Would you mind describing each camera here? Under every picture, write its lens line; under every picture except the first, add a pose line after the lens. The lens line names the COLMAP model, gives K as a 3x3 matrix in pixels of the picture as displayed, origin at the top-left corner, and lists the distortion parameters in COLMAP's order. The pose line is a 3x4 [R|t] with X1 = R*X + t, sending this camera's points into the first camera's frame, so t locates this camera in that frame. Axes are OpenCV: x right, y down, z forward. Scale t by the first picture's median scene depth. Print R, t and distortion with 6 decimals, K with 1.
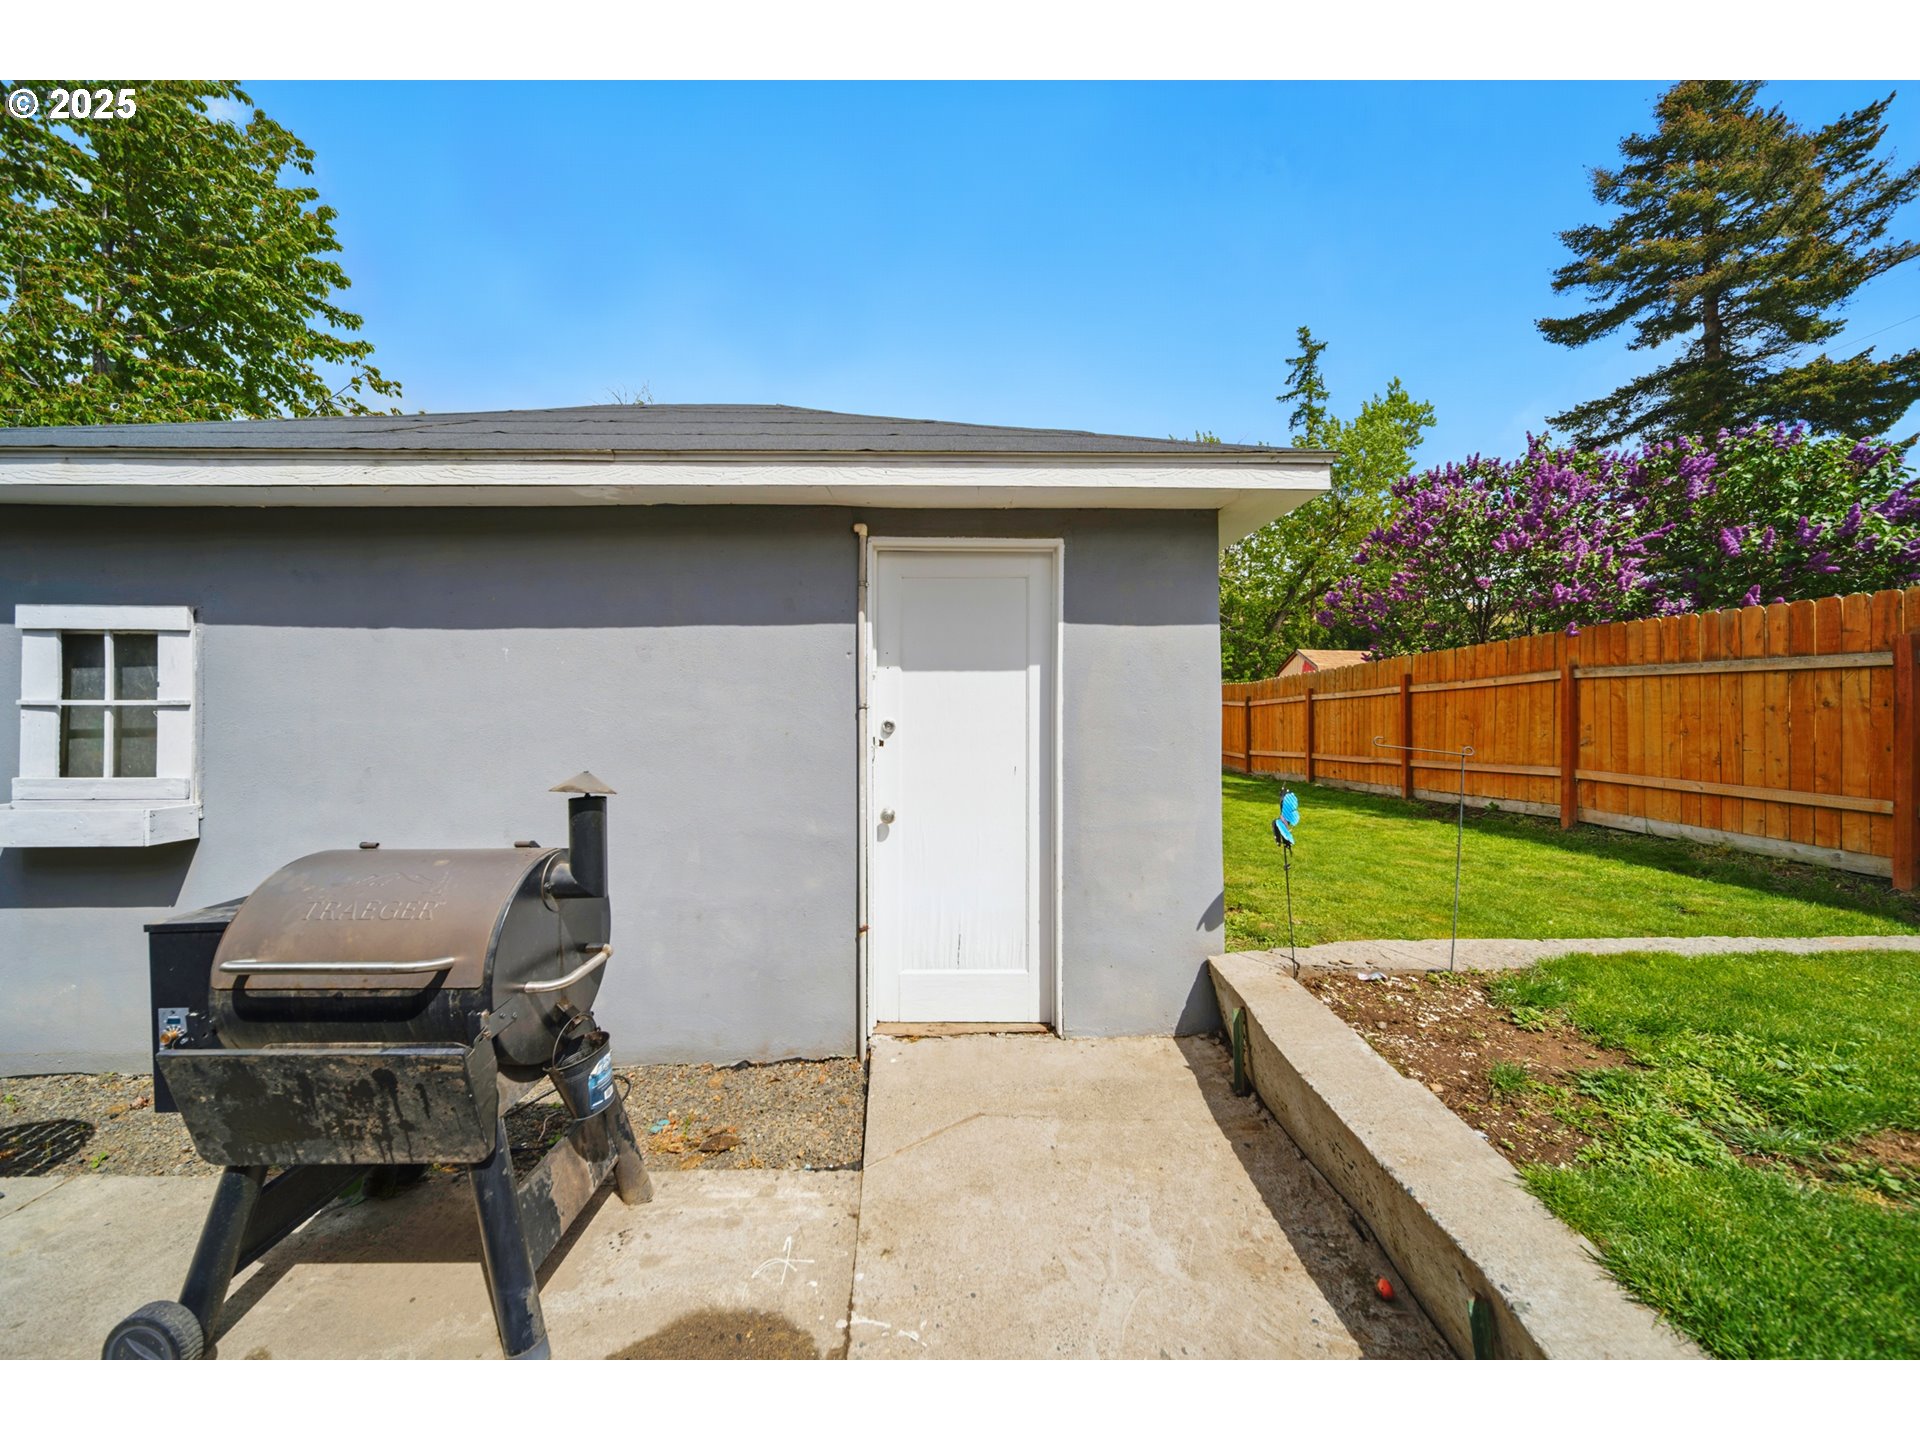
lens RADIAL K [[681.9, 0, 961.9], [0, 681.9, 700.5], [0, 0, 1]] dist [-0.002139, -0.000215]
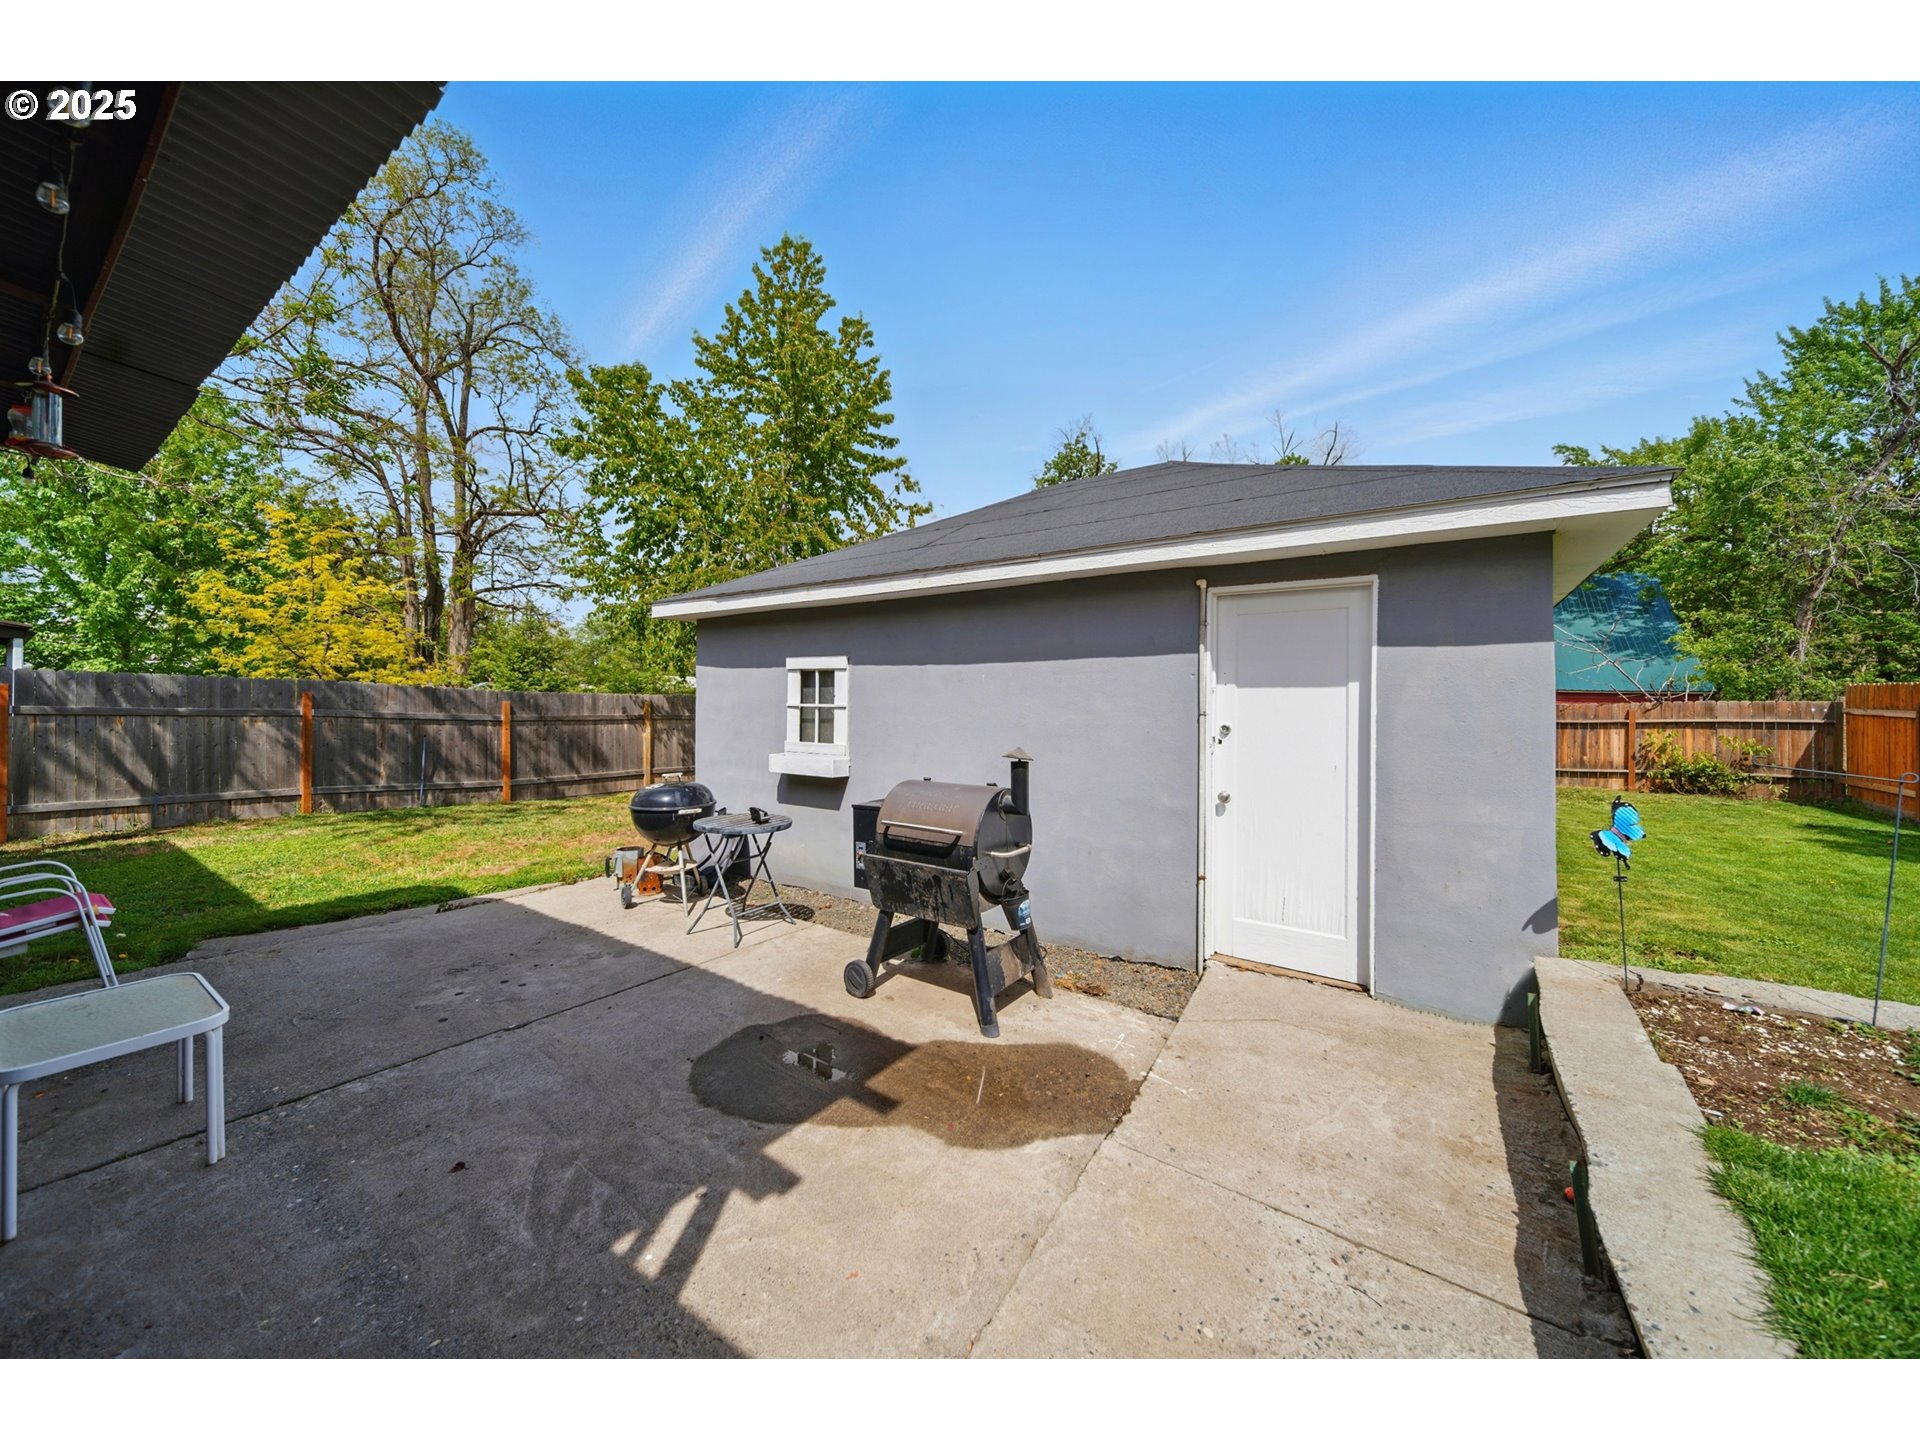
lens RADIAL K [[681.9, 0, 961.9], [0, 681.9, 700.5], [0, 0, 1]] dist [-0.002139, -0.000215]
pose [[0.816264, 0.006680, -0.577641, 0.257808], [-0.006811, 0.999975, 0.001938, -0.017746], [0.577639, 0.002352, 0.816289, -0.398143]]
